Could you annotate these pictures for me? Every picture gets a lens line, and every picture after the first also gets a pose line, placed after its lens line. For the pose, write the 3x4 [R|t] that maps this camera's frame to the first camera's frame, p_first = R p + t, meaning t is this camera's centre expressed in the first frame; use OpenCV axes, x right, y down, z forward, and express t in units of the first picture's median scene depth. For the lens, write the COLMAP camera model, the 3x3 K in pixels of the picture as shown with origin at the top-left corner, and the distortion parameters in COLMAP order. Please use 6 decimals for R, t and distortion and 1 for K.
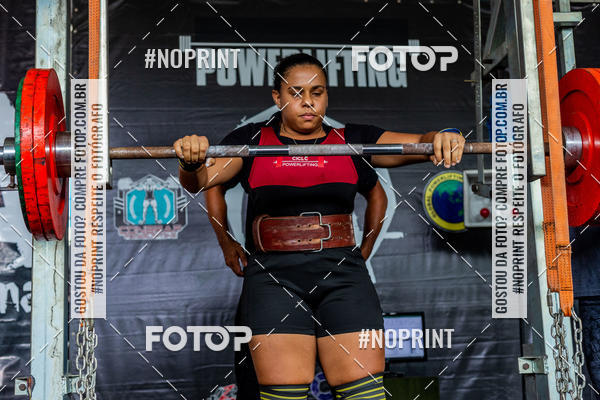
lens RADIAL K [[901.9, 0, 295.8], [0, 901.9, 199.5], [0, 0, 1]] dist [0.042369, 0.000000]
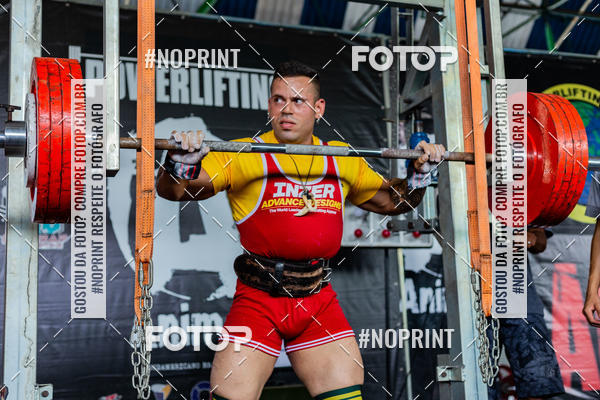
lens RADIAL K [[901.9, 0, 300.0], [0, 901.9, 201.7], [0, 0, 1]] dist [0.042369, 0.000000]
pose [[0.974004, 0.040403, 0.222897, -0.100622], [-0.038428, 0.999174, -0.013192, -0.005539], [-0.223246, 0.004284, 0.974753, -0.035620]]
